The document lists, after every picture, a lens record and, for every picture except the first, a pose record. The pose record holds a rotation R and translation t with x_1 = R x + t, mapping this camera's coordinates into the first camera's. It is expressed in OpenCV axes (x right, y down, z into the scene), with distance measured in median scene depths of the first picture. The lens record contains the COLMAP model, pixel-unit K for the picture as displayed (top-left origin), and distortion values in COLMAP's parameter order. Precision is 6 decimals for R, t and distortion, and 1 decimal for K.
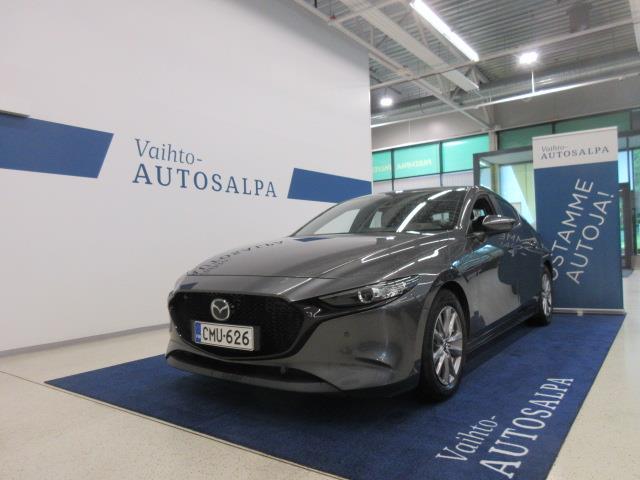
lens RADIAL K [[472.7, 0, 320.0], [0, 472.7, 240.0], [0, 0, 1]] dist [0.001745, 0.007469]
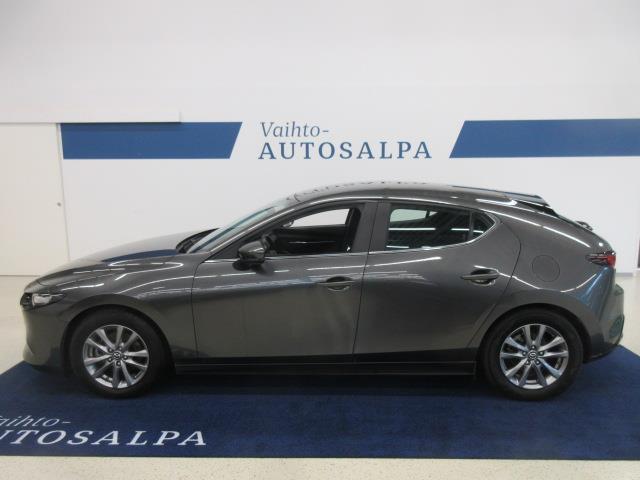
lens RADIAL K [[476.6, 0, 320.0], [0, 476.6, 240.0], [0, 0, 1]] dist [0.004579, 0.004289]
pose [[0.569390, 0.148303, -0.808580, 0.738255], [0.001842, 0.983360, 0.181657, -0.137624], [0.822065, -0.104923, 0.559642, 0.397483]]
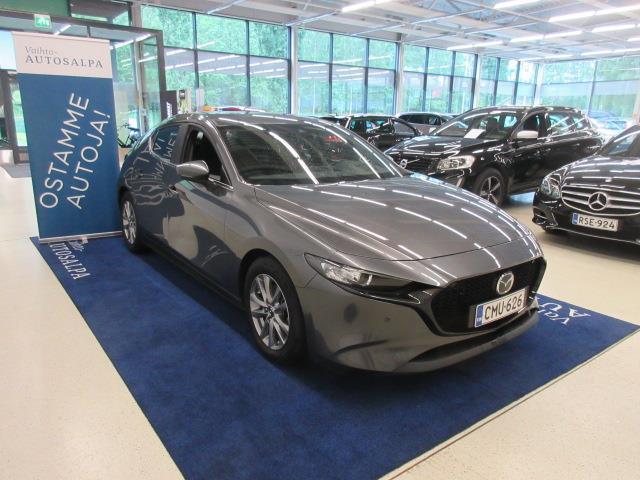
lens RADIAL K [[472.7, 0, 320.0], [0, 472.7, 240.0], [0, 0, 1]] dist [0.001745, 0.007469]
pose [[0.296294, -0.200952, 0.933717, -0.571249], [-0.047340, 0.973324, 0.224499, -0.066432], [-0.953923, -0.110720, 0.278876, 0.514944]]
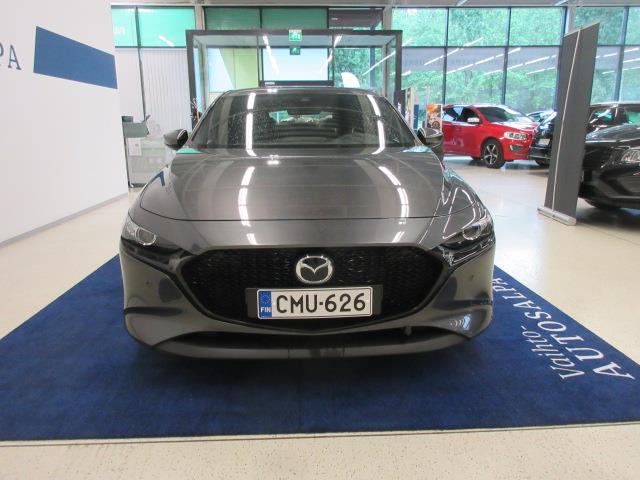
lens RADIAL K [[504.9, 0, 320.0], [0, 504.9, 240.0], [0, 0, 1]] dist [-0.000628, 0.005186]
pose [[0.776848, -0.113959, 0.619291, -0.314492], [-0.028155, 0.976218, 0.214957, -0.028709], [-0.629058, -0.184425, 0.755164, 0.197780]]
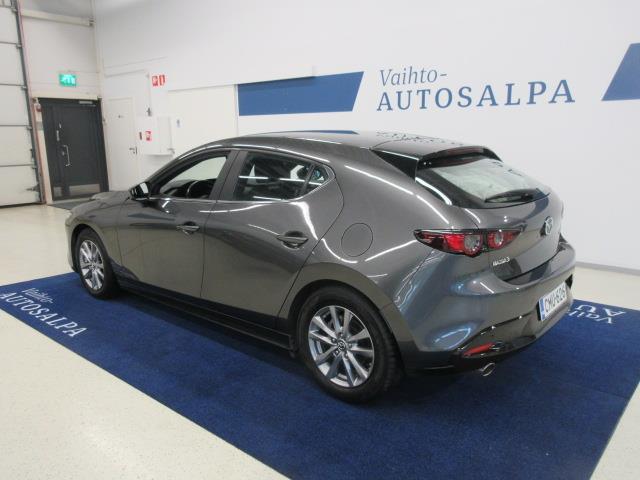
lens RADIAL K [[508.0, 0, 320.0], [0, 508.0, 240.0], [0, 0, 1]] dist [0.007558, -0.003710]
pose [[-0.077606, 0.240094, -0.967643, 0.898682], [0.031200, 0.970679, 0.238346, -0.113207], [0.996496, -0.011693, -0.082821, 0.944112]]
